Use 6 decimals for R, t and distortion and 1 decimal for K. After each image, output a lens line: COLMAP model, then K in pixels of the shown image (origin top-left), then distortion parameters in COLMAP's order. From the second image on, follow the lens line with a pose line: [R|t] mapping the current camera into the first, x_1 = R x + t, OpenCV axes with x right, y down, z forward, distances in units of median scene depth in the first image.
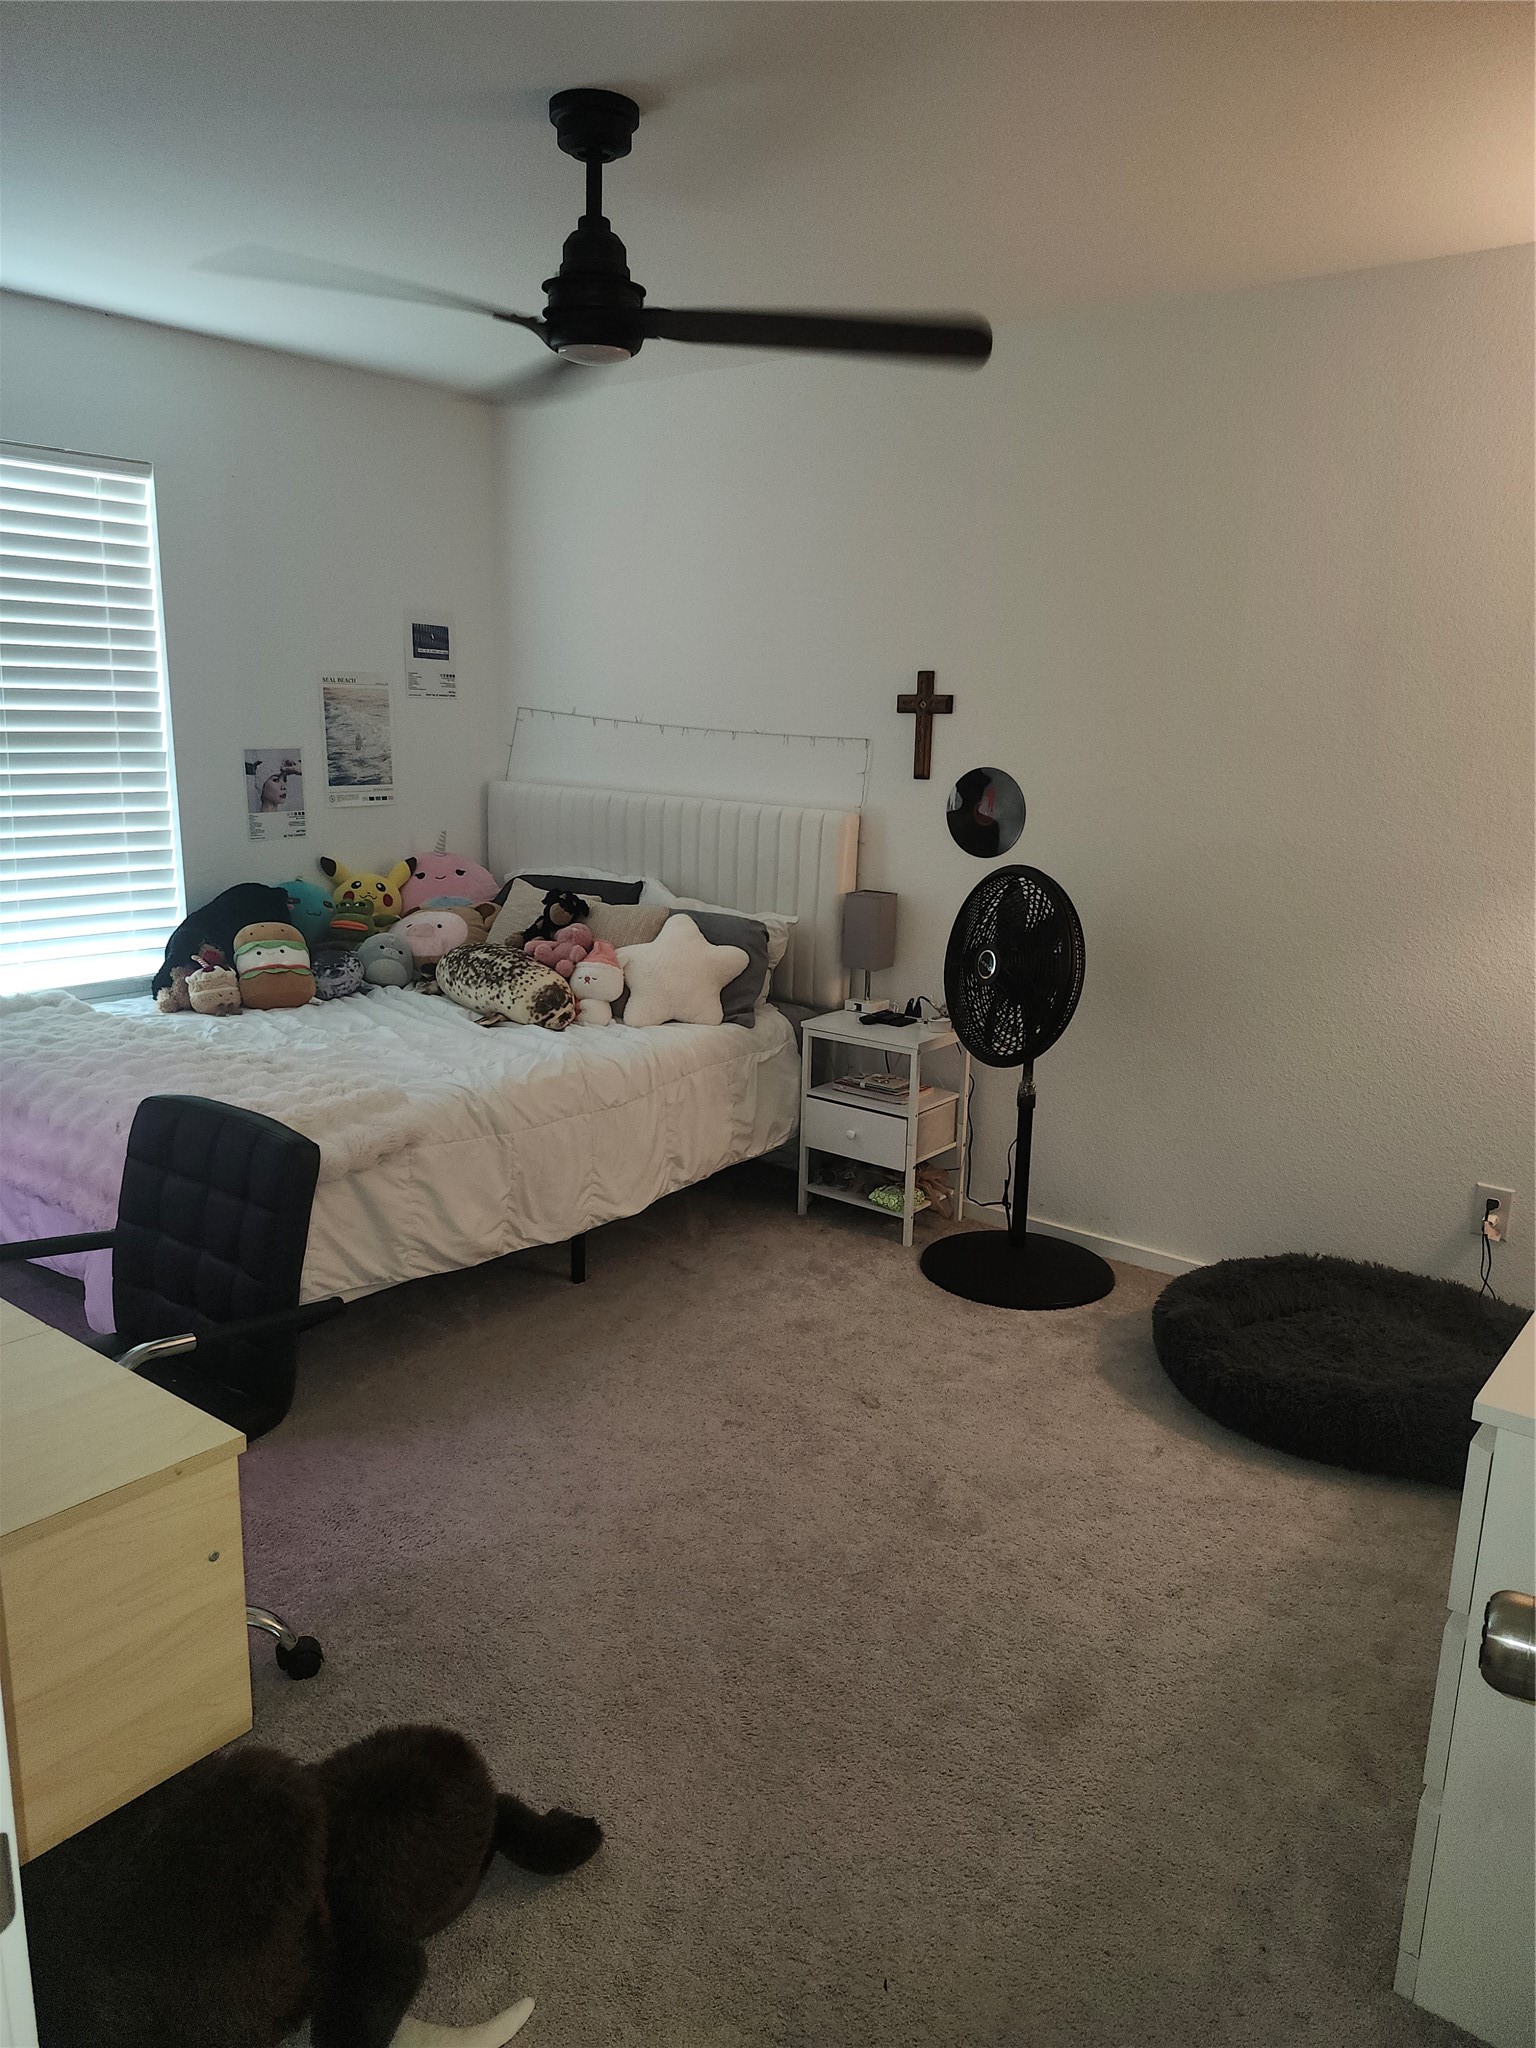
lens RADIAL K [[1403.9, 0, 772.1], [0, 1403.9, 1027.4], [0, 0, 1]] dist [0.023733, -0.035107]
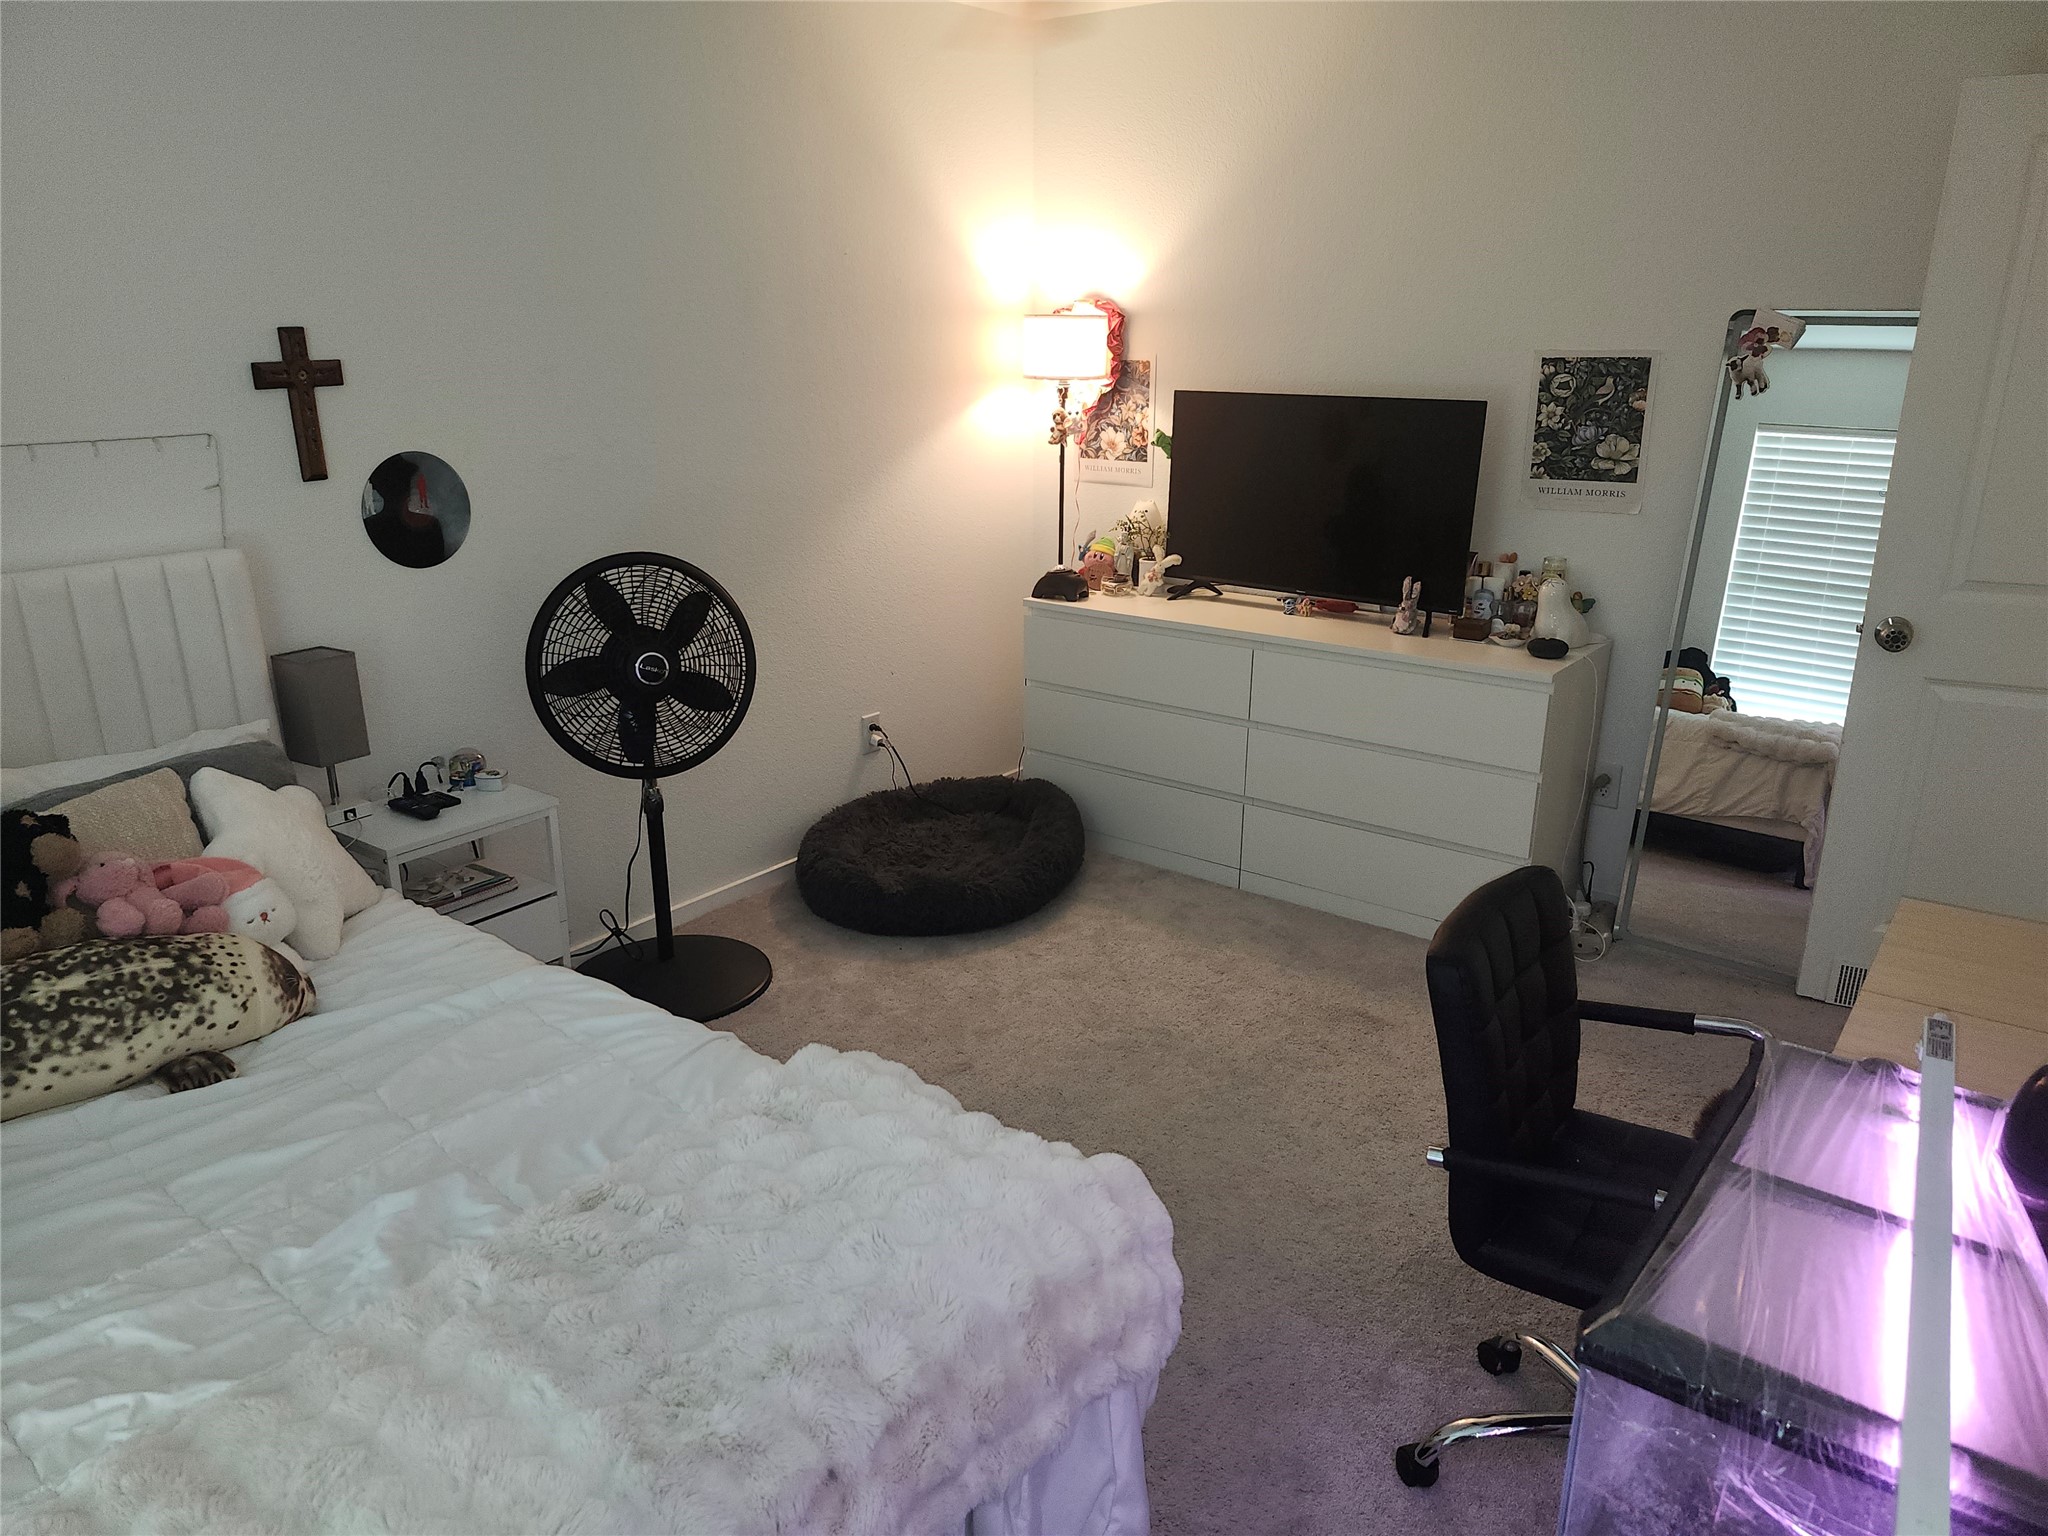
lens RADIAL K [[1403.9, 0, 1030.6], [0, 1403.9, 770.6], [0, 0, 1]] dist [0.023733, -0.035107]
pose [[-0.030293, -0.329801, 0.943564, -0.639416], [0.219203, 0.918825, 0.328192, -0.200962], [-0.975209, 0.216774, 0.044460, 0.660760]]
